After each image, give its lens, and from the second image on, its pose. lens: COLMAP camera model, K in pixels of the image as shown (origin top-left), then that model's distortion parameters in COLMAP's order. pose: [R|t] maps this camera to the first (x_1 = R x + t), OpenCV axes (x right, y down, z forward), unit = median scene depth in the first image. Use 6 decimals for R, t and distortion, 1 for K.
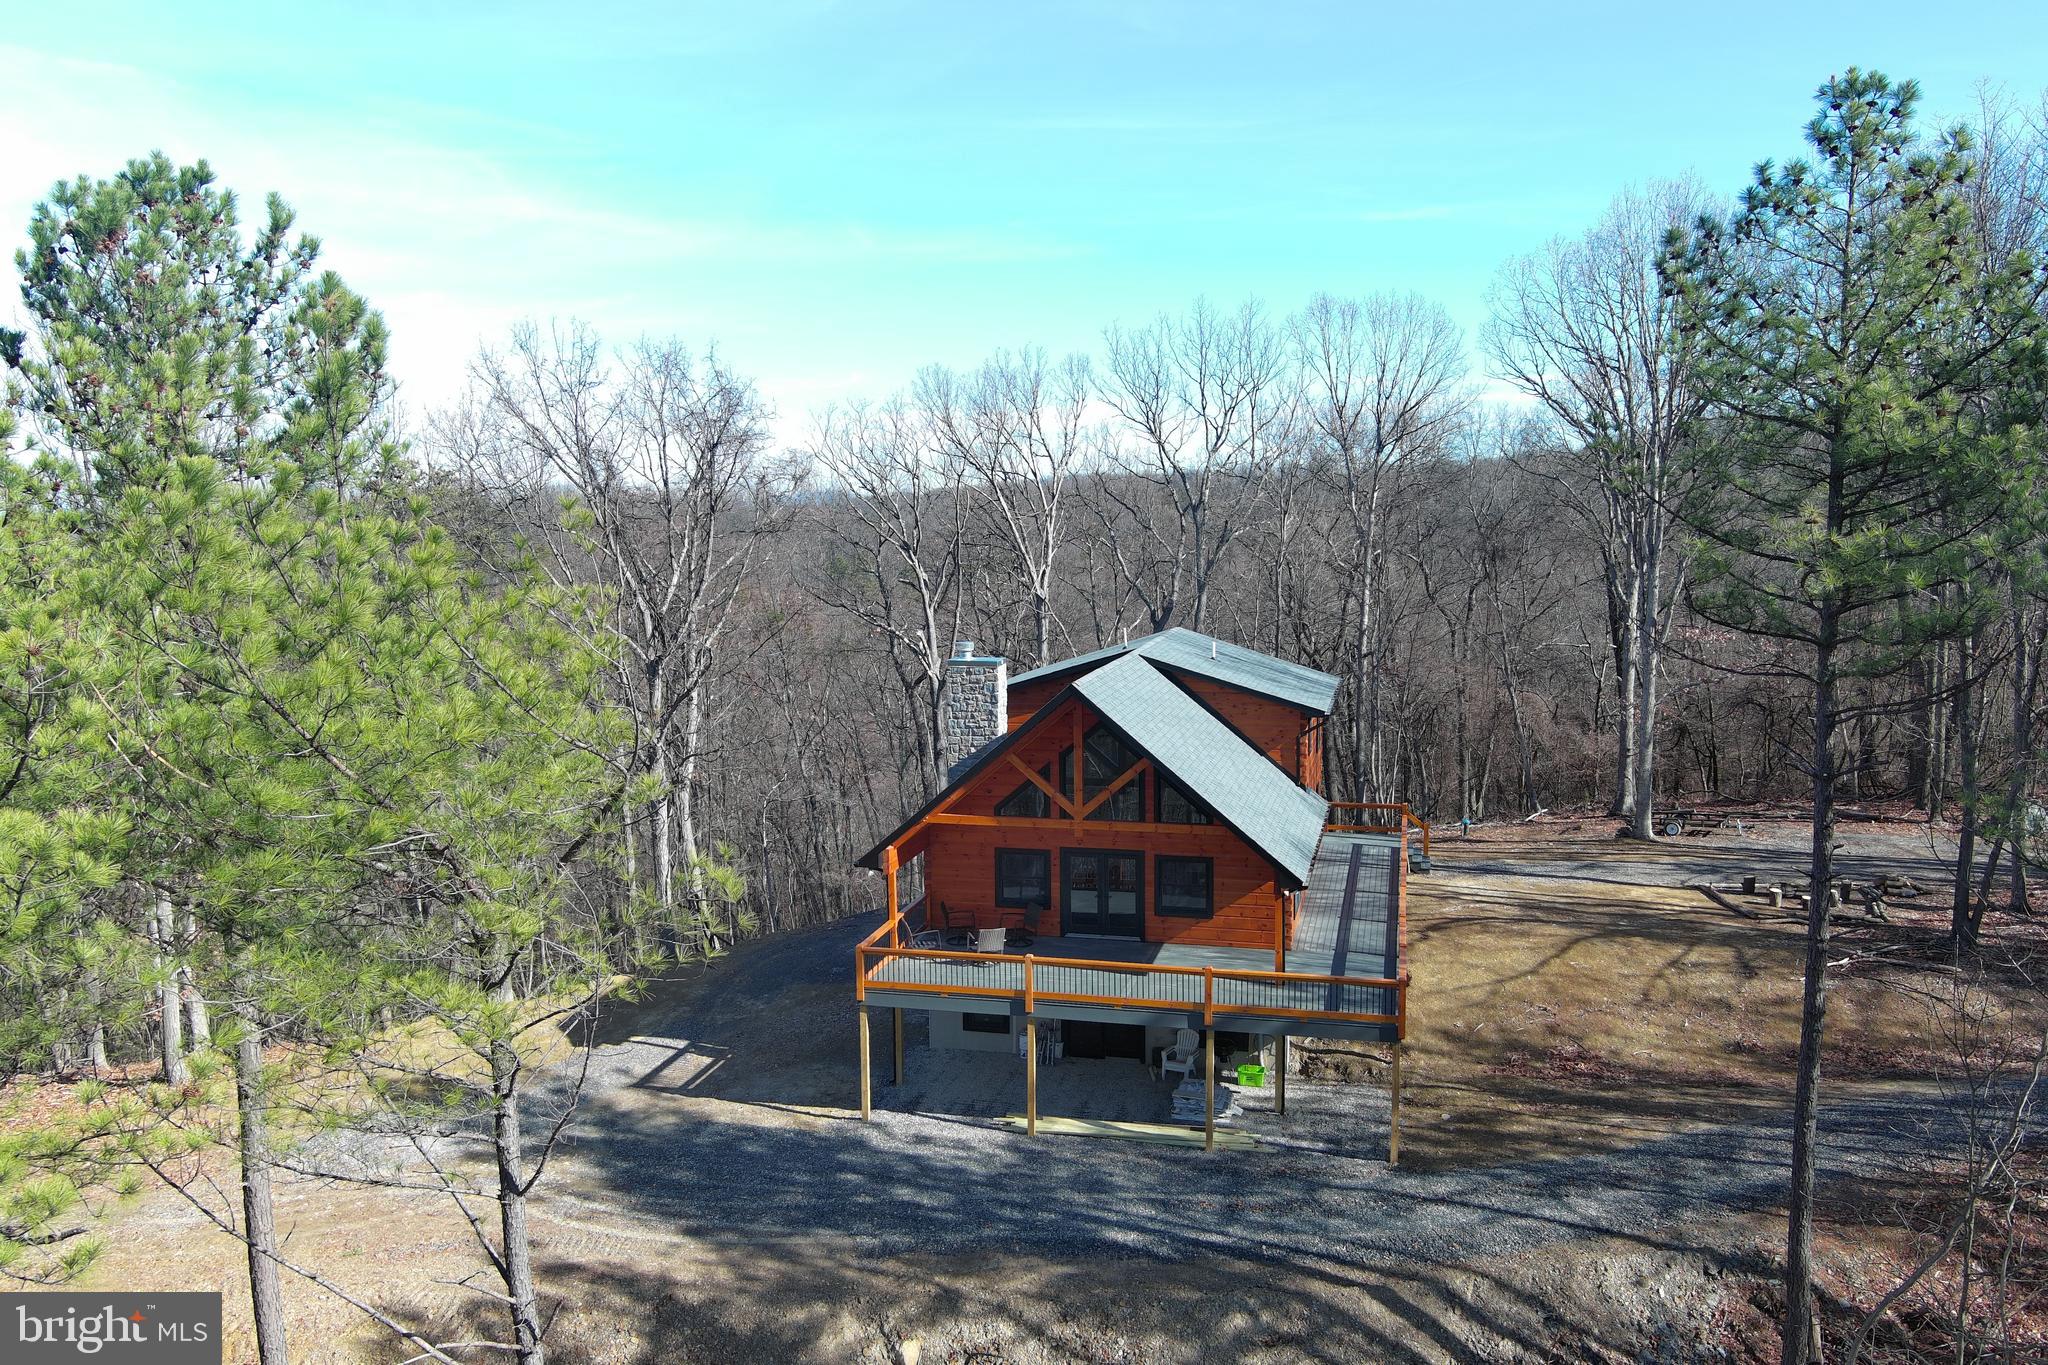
lens RADIAL K [[1583.7, 0, 1019.3], [0, 1583.7, 688.4], [0, 0, 1]] dist [0.021875, -0.032604]
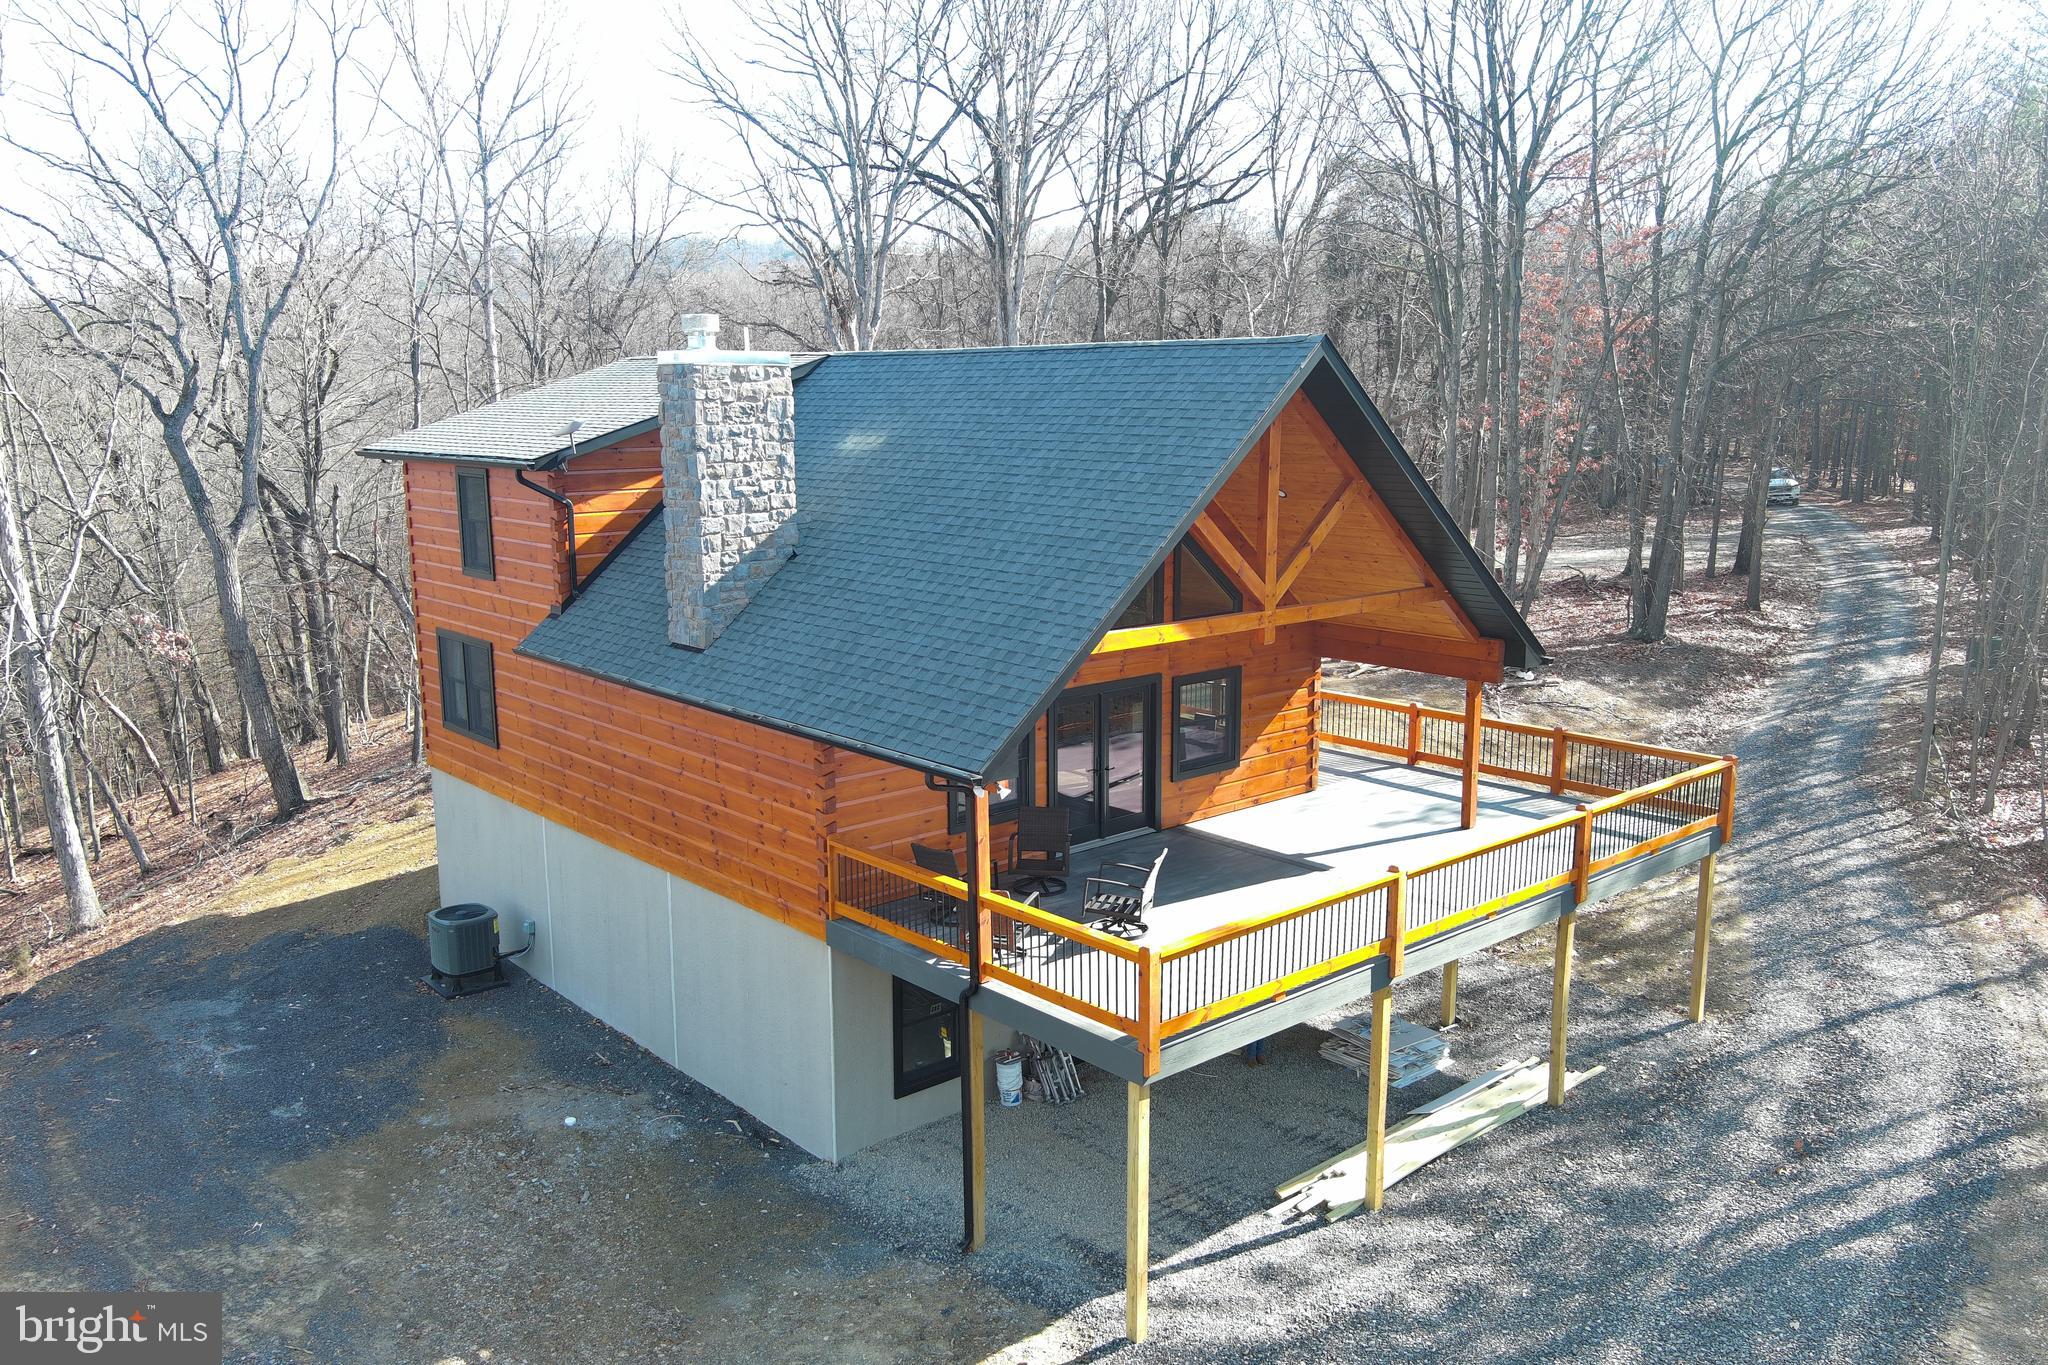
lens RADIAL K [[1600.0, 0, 1025.2], [0, 1600.0, 691.4], [0, 0, 1]] dist [0.000441, 0.008092]
pose [[0.548515, -0.145054, 0.823463, -0.429989], [0.089773, 0.989361, 0.114478, 0.039357], [-0.831308, 0.011132, 0.555701, 0.731481]]
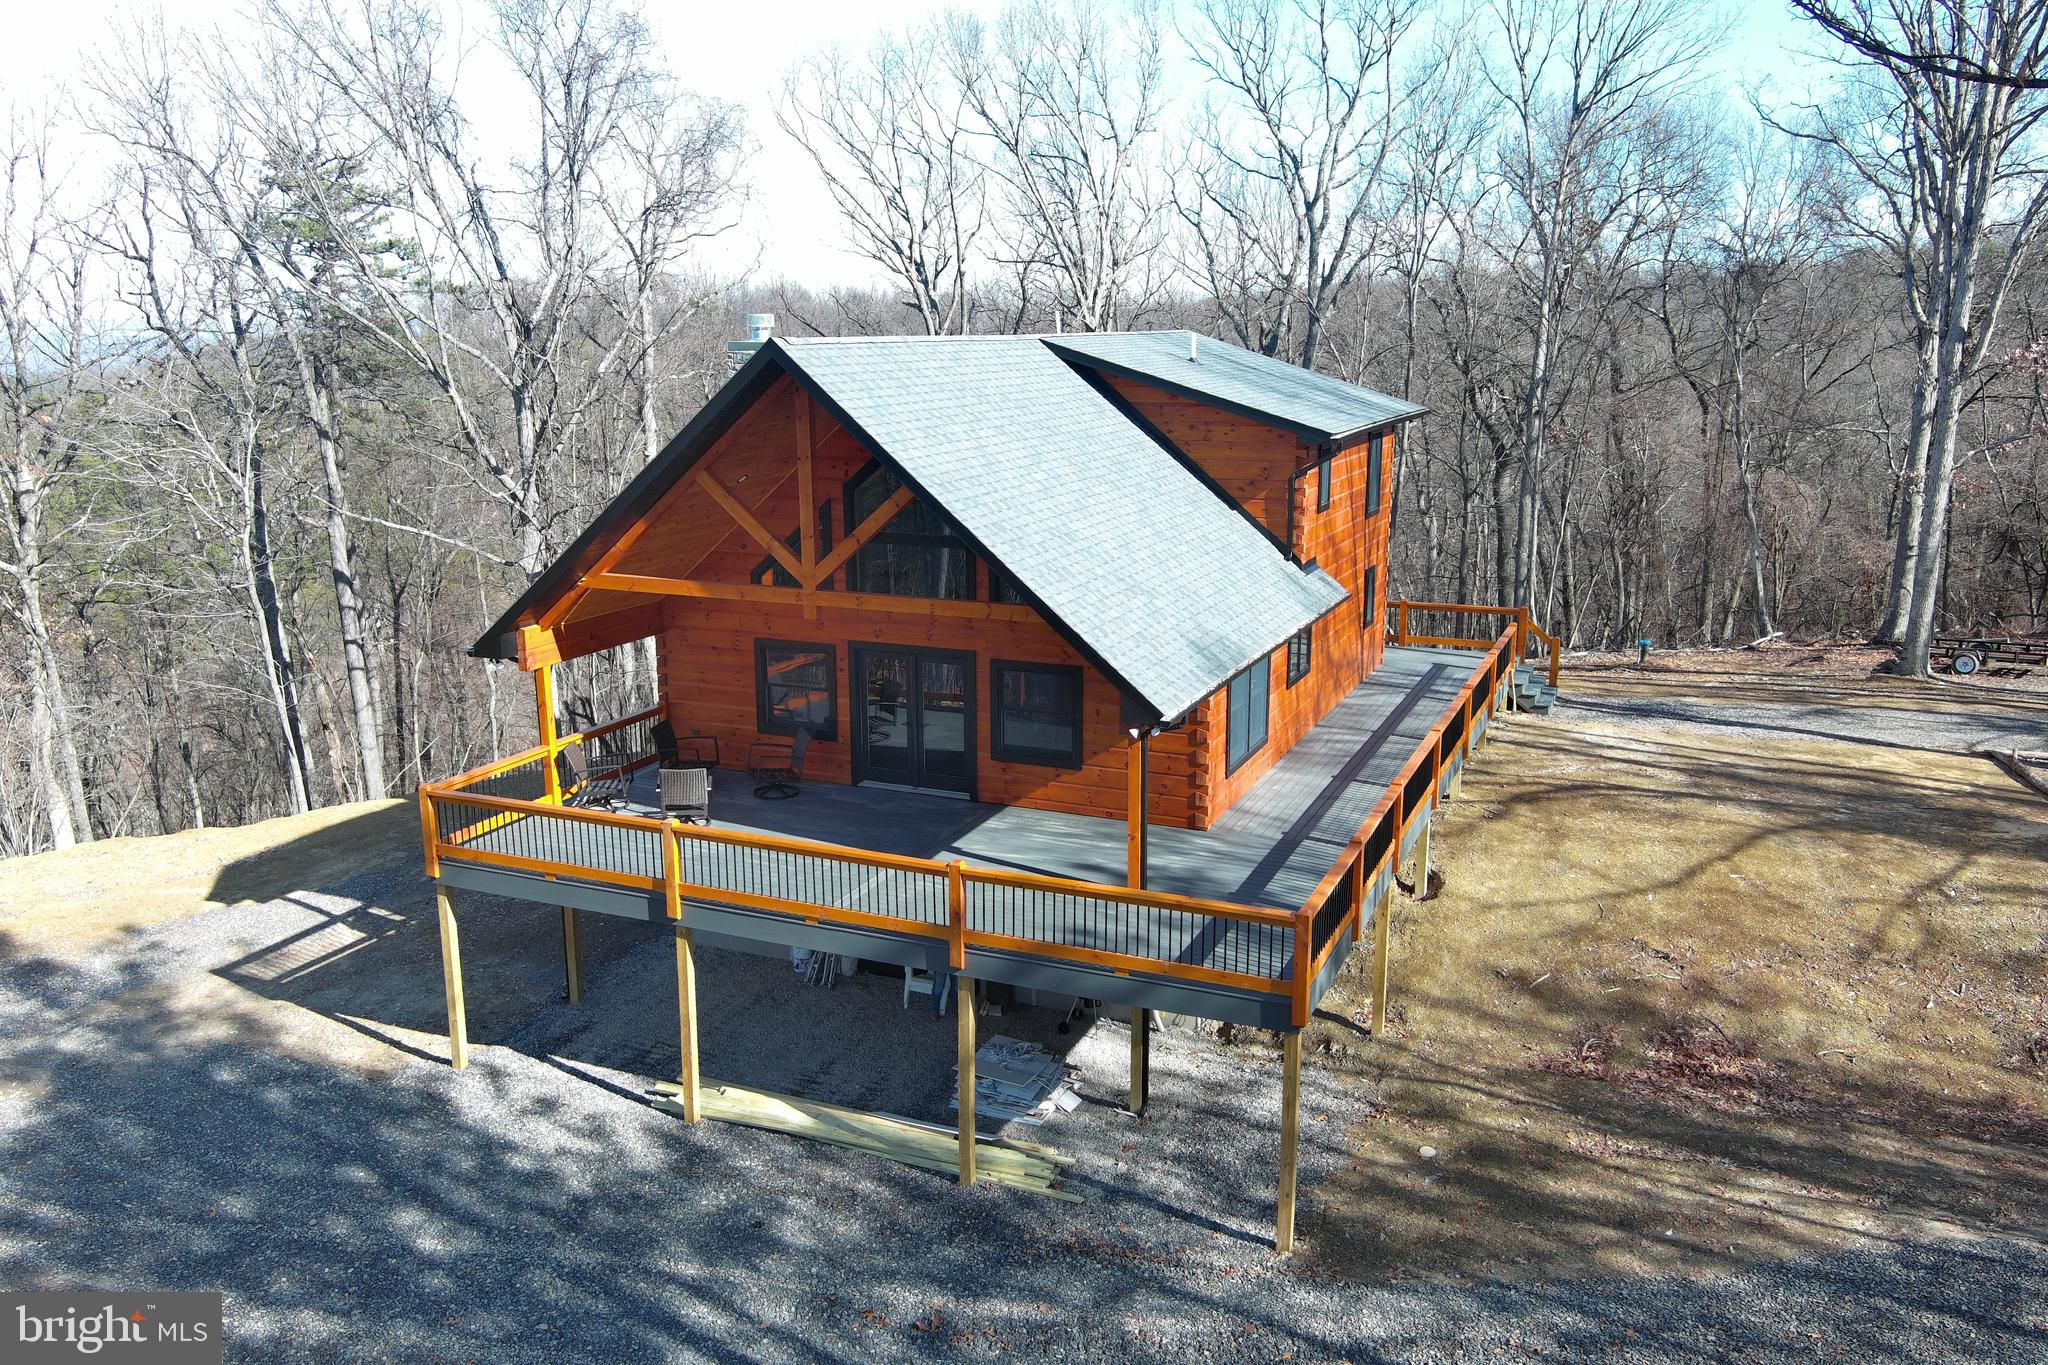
lens RADIAL K [[1585.8, 0, 1018.5], [0, 1585.8, 687.1], [0, 0, 1]] dist [0.007736, -0.005186]
pose [[0.985291, 0.043113, -0.165358, 0.197225], [-0.024499, 0.993293, 0.112997, 0.049129], [0.169121, -0.107283, 0.979739, 0.424278]]
